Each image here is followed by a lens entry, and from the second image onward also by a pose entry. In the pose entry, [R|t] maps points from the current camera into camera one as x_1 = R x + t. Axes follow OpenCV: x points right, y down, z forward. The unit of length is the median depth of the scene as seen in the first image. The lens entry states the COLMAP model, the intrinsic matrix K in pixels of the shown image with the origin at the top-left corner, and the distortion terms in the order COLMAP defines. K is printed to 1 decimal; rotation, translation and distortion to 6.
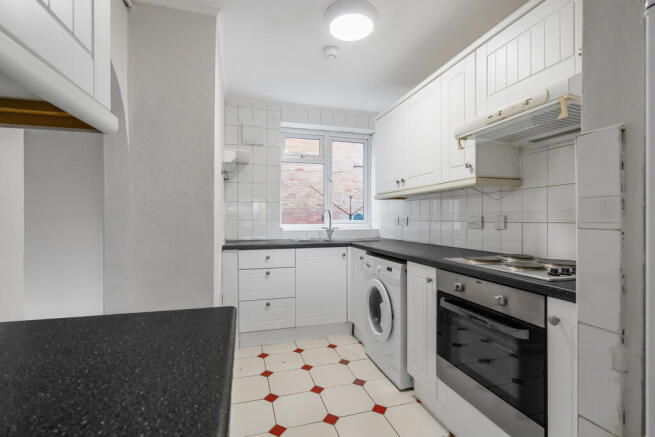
lens RADIAL K [[297.2, 0, 327.0], [0, 297.2, 219.3], [0, 0, 1]] dist [-0.003080, -0.000066]
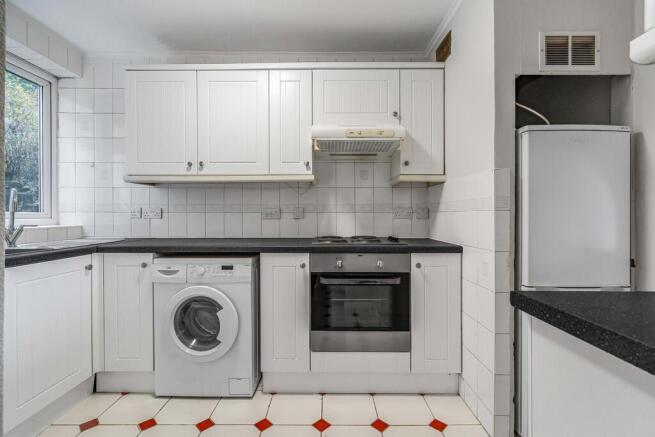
lens RADIAL K [[297.2, 0, 326.5], [0, 297.2, 214.8], [0, 0, 1]] dist [-0.003080, -0.000066]
pose [[0.290580, -0.003281, 0.956845, -0.561230], [0.005830, 0.999982, 0.001658, 0.017946], [-0.956833, 0.005097, 0.290594, 0.521934]]
